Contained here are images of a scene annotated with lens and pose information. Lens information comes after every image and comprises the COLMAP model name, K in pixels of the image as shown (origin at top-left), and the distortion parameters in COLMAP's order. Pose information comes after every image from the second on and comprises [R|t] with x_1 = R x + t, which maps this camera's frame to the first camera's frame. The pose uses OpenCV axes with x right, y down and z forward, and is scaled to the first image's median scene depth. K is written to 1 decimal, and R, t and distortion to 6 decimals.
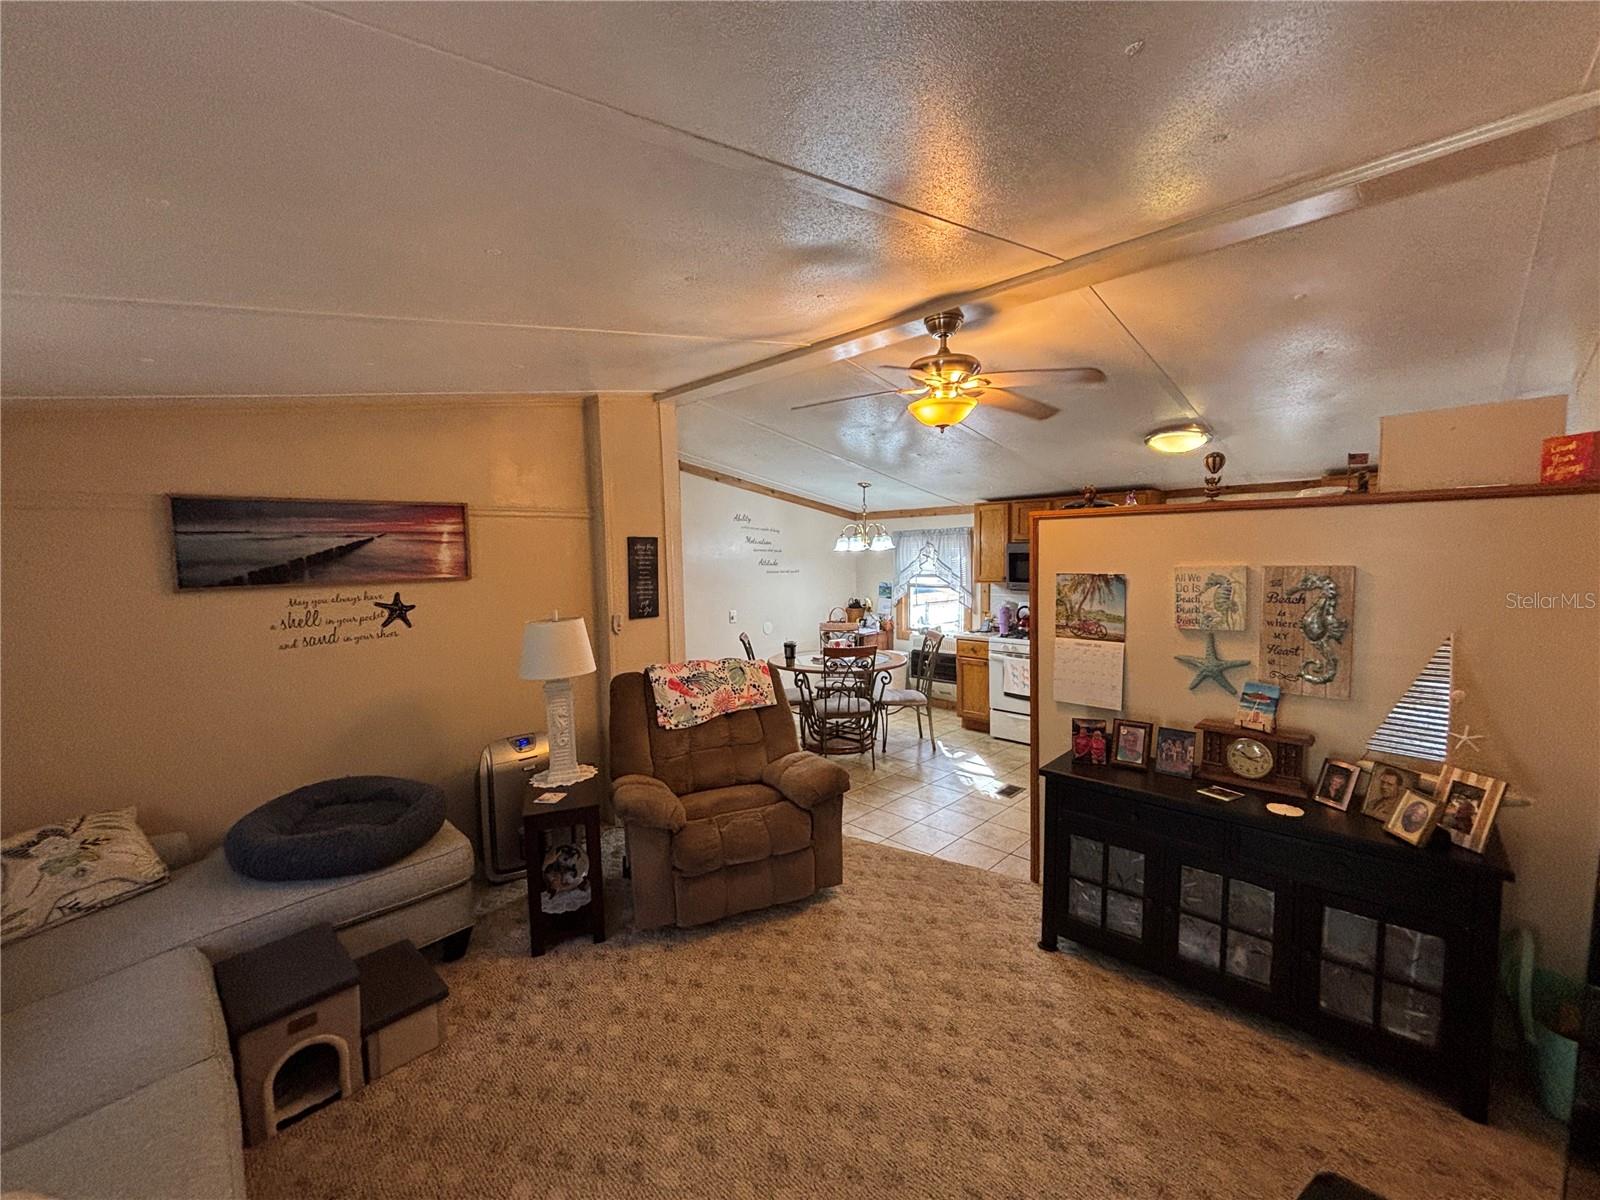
lens RADIAL K [[647.5, 0, 800.8], [0, 647.5, 595.5], [0, 0, 1]] dist [0.001882, -0.000367]
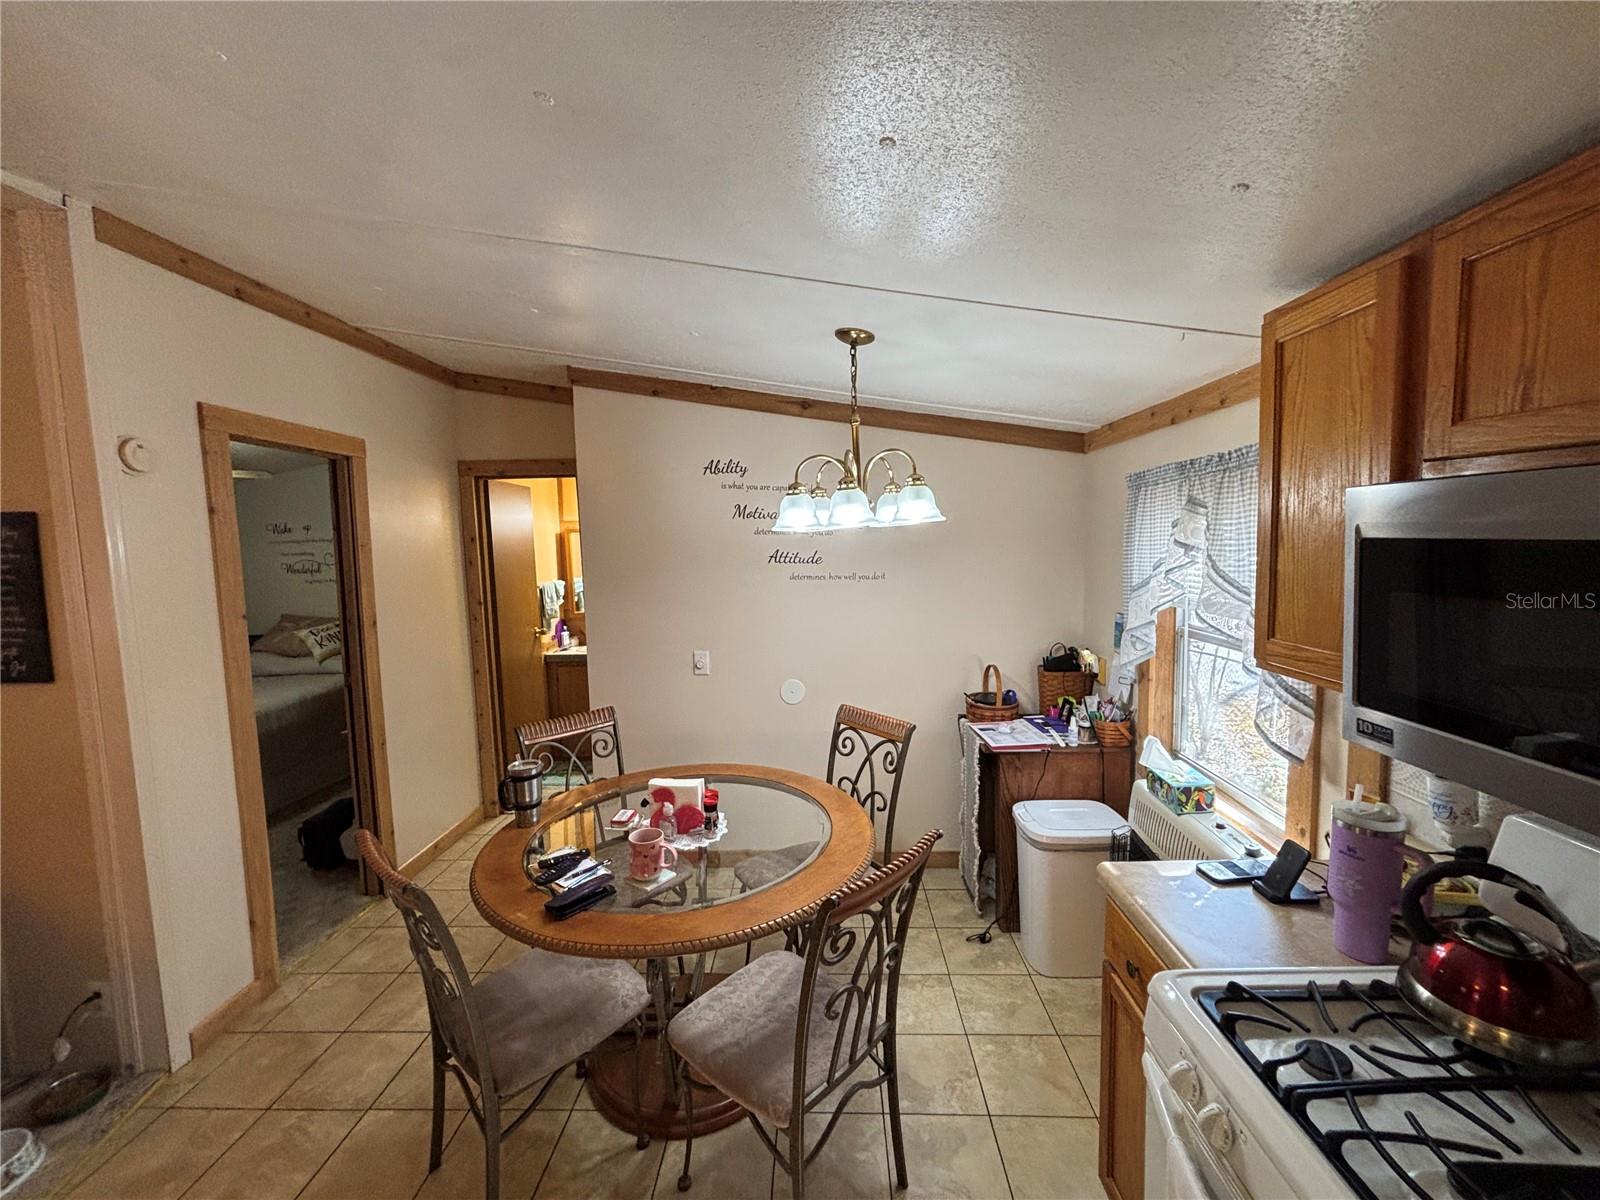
lens RADIAL K [[647.5, 0, 799.5], [0, 647.5, 601.1], [0, 0, 1]] dist [0.001882, -0.000367]
pose [[0.671157, 0.065463, -0.738419, 0.329877], [-0.037357, 0.997814, 0.054506, -0.048726], [0.740374, -0.008997, 0.672135, 0.737837]]
